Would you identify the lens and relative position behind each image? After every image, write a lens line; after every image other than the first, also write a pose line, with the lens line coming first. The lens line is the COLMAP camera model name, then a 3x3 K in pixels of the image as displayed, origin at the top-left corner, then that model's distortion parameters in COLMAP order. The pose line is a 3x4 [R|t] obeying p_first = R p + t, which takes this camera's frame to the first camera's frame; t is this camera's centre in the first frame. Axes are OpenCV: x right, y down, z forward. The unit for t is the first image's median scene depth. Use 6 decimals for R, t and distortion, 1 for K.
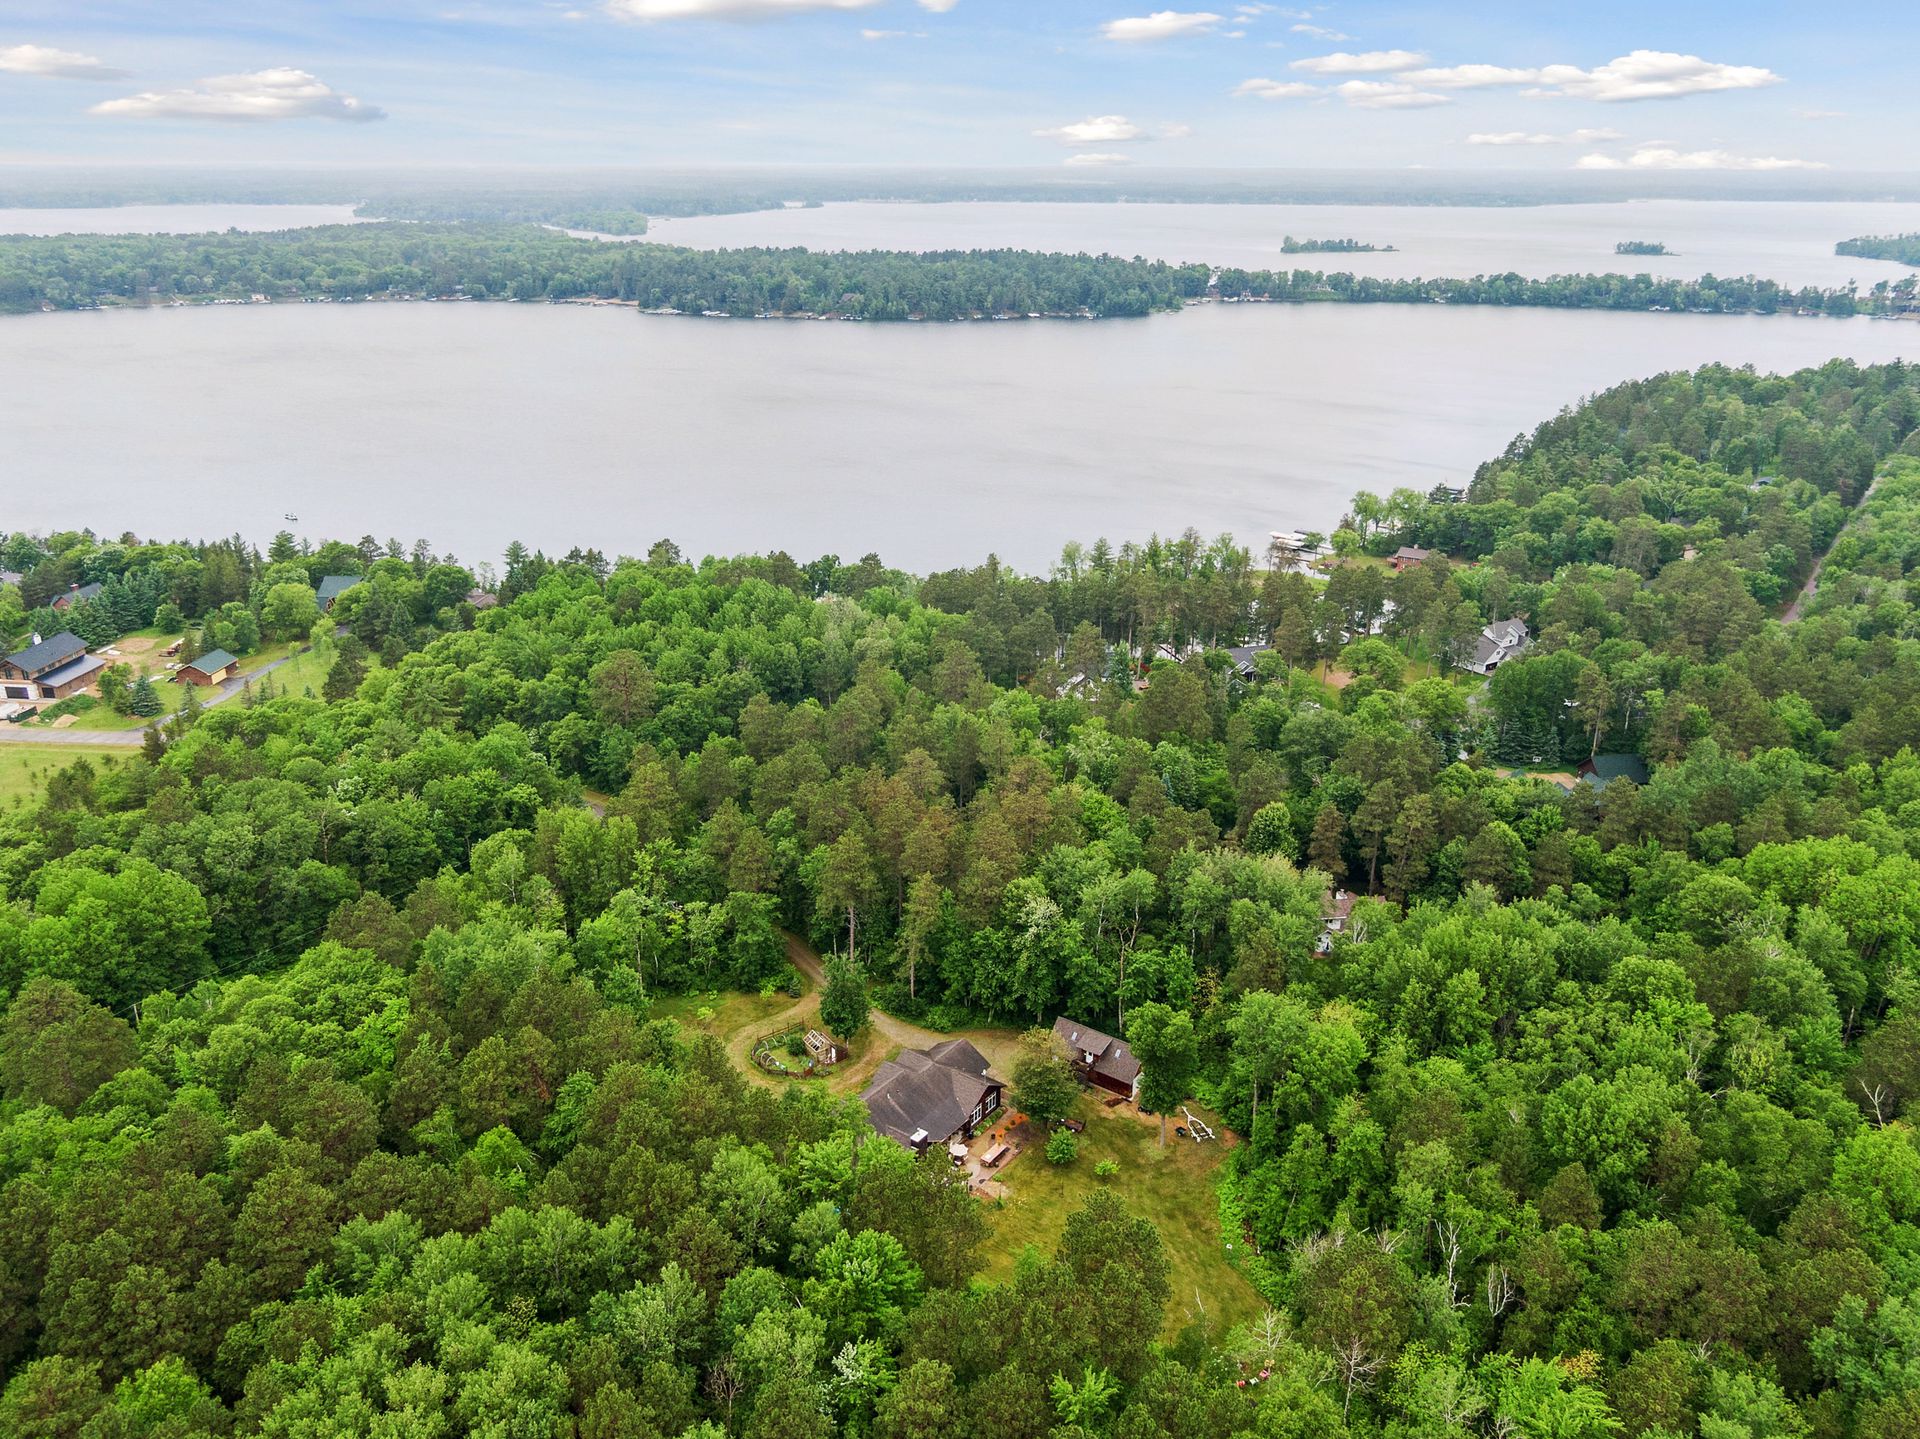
lens RADIAL K [[1498.4, 0, 968.8], [0, 1498.4, 716.3], [0, 0, 1]] dist [0.014555, -0.026064]
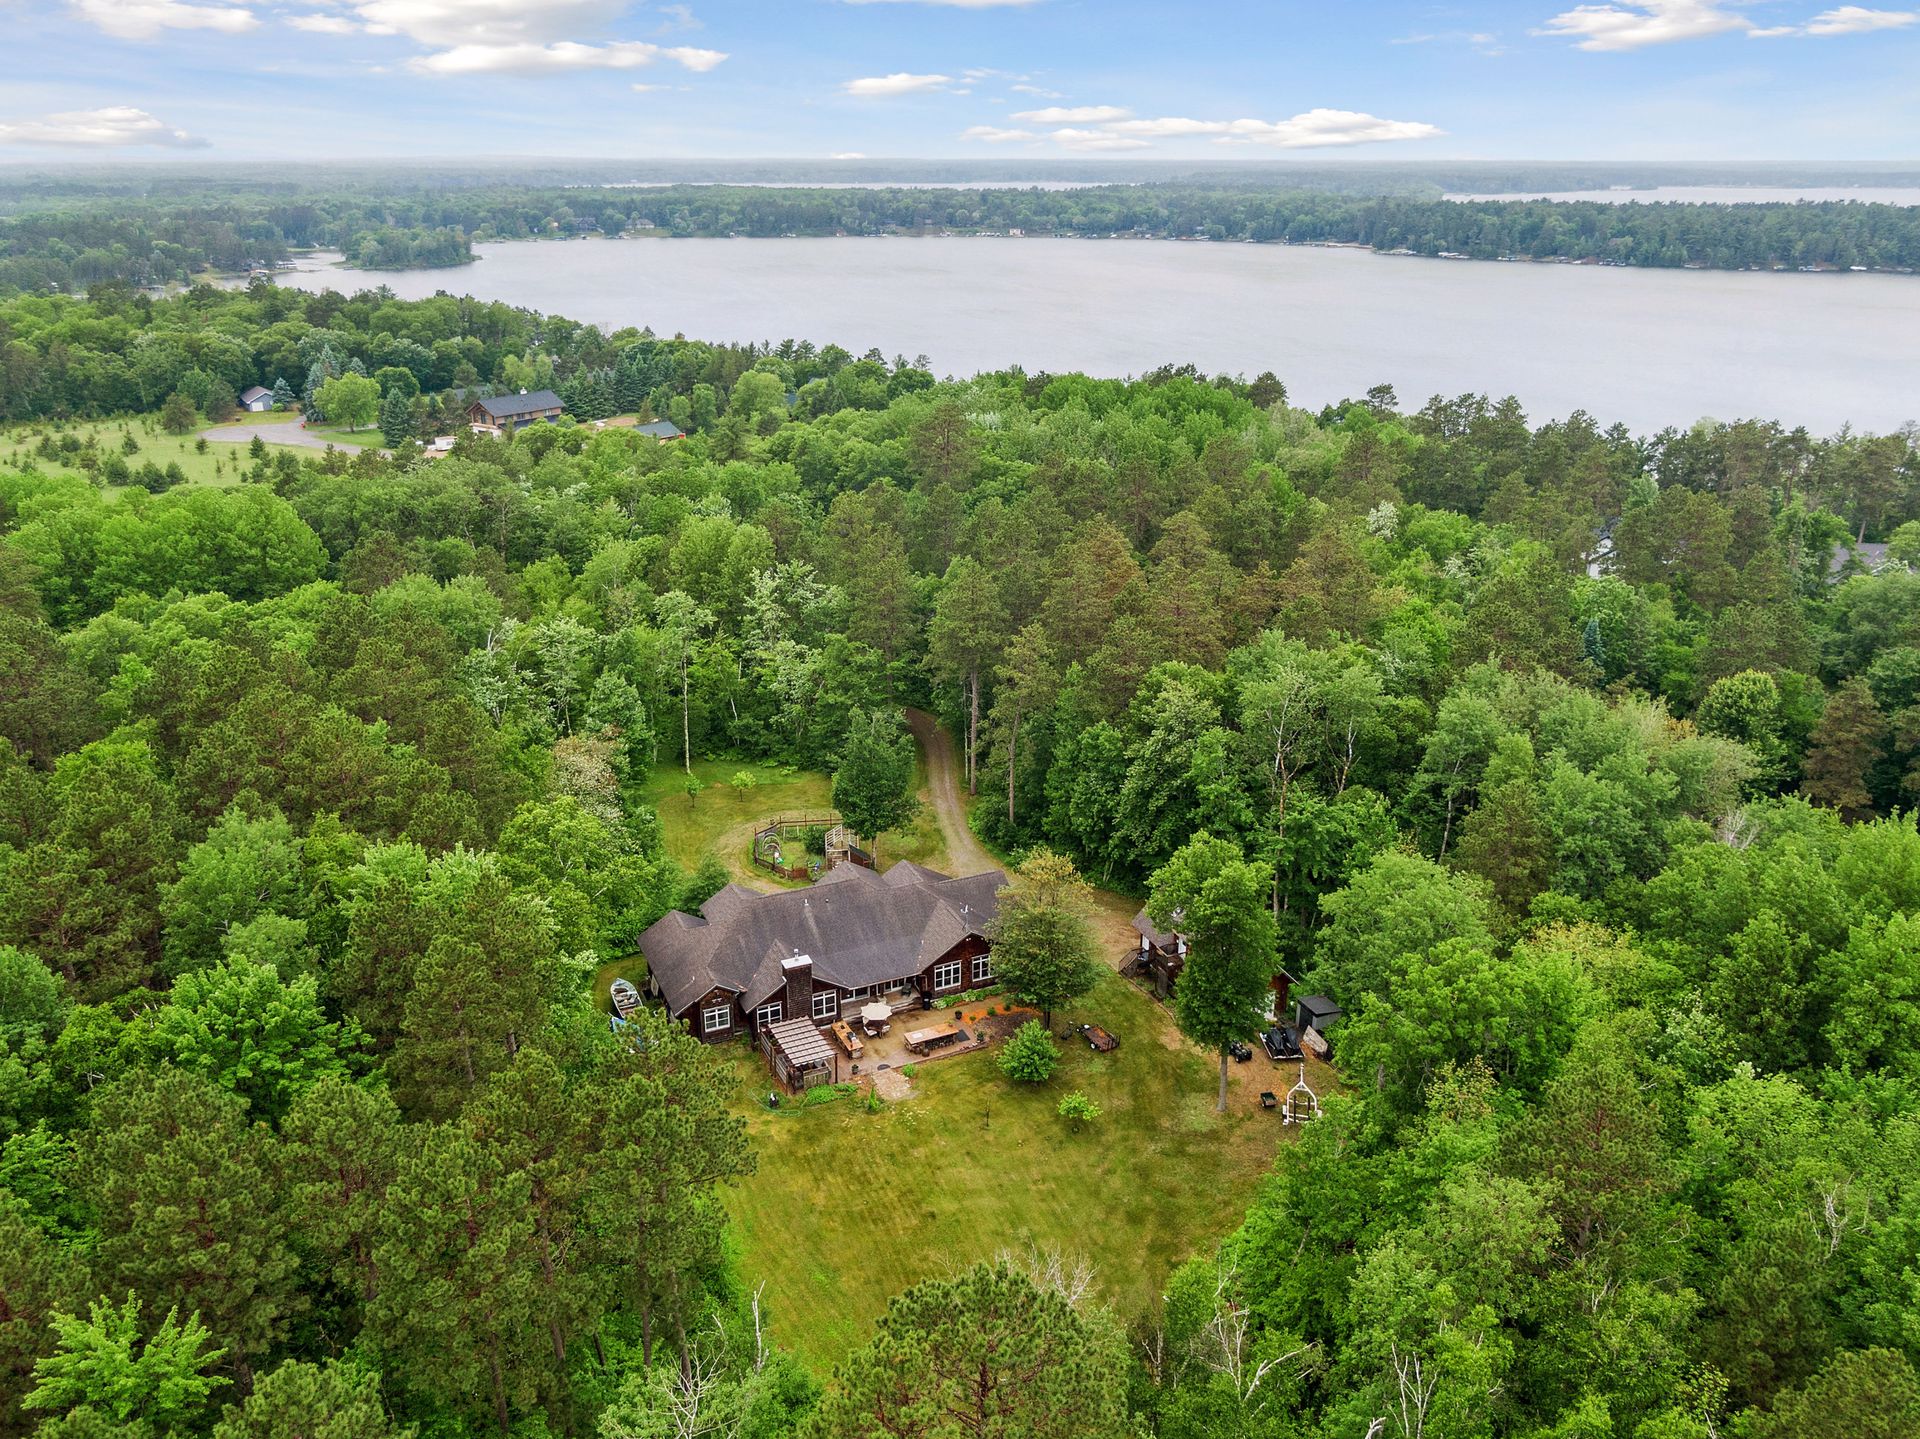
lens RADIAL K [[1498.4, 0, 968.8], [0, 1498.4, 716.3], [0, 0, 1]] dist [0.014555, -0.026064]
pose [[0.866755, 0.167801, -0.469657, 0.122990], [-0.171774, 0.984523, 0.034743, 0.060316], [0.468219, 0.050561, 0.882165, 0.199370]]
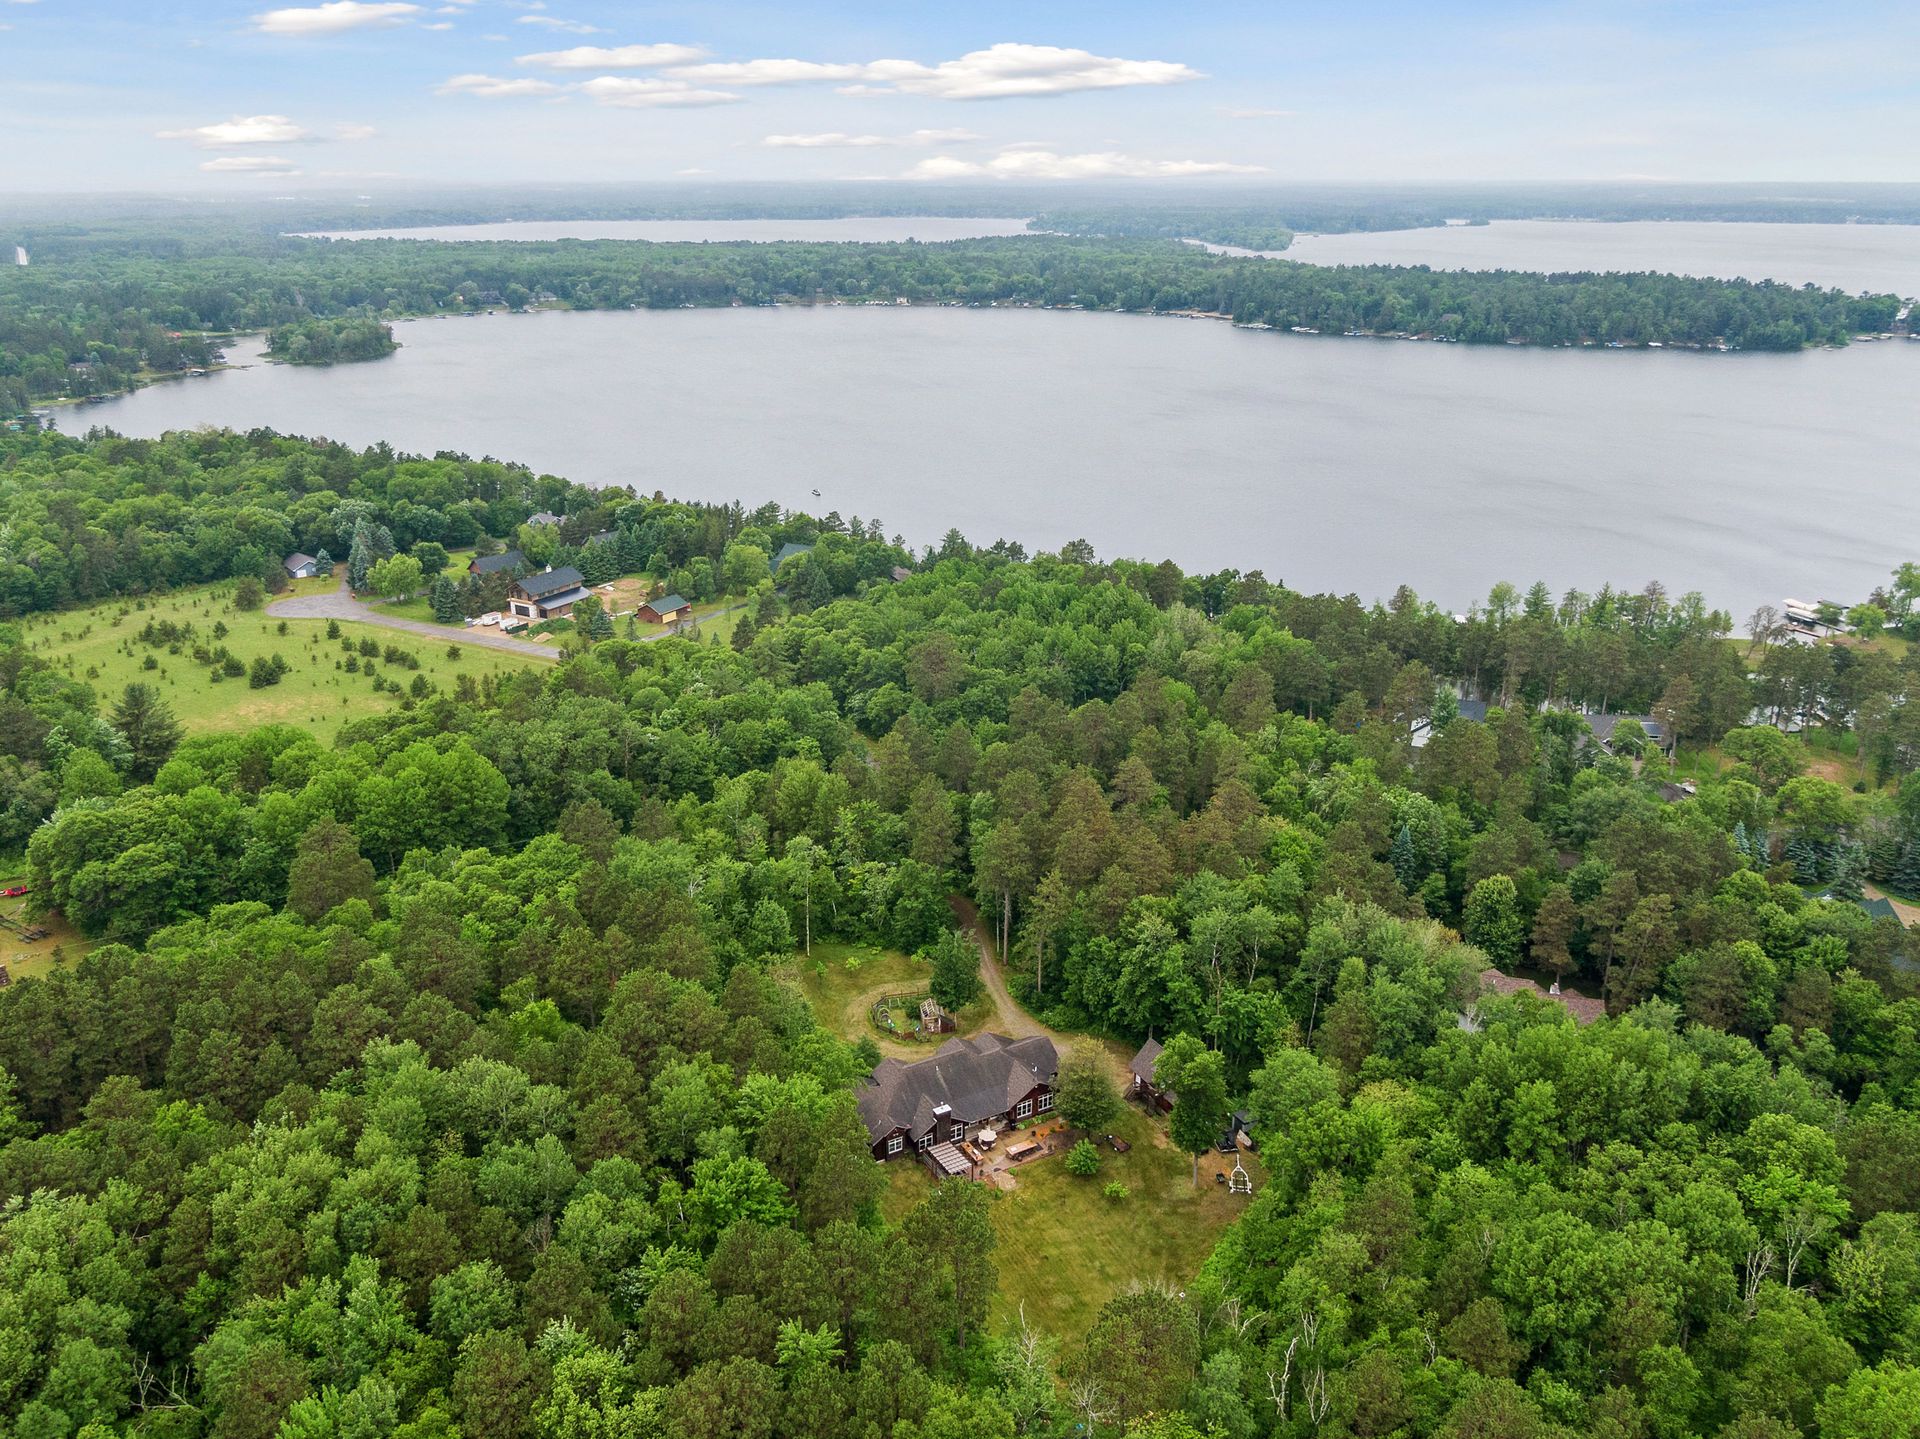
lens RADIAL K [[1498.4, 0, 968.8], [0, 1498.4, 716.3], [0, 0, 1]] dist [0.014555, -0.026064]
pose [[0.907709, 0.139663, -0.395674, 0.146232], [-0.143603, 0.989437, 0.019810, -0.005368], [0.394261, 0.038838, 0.918177, 0.017742]]
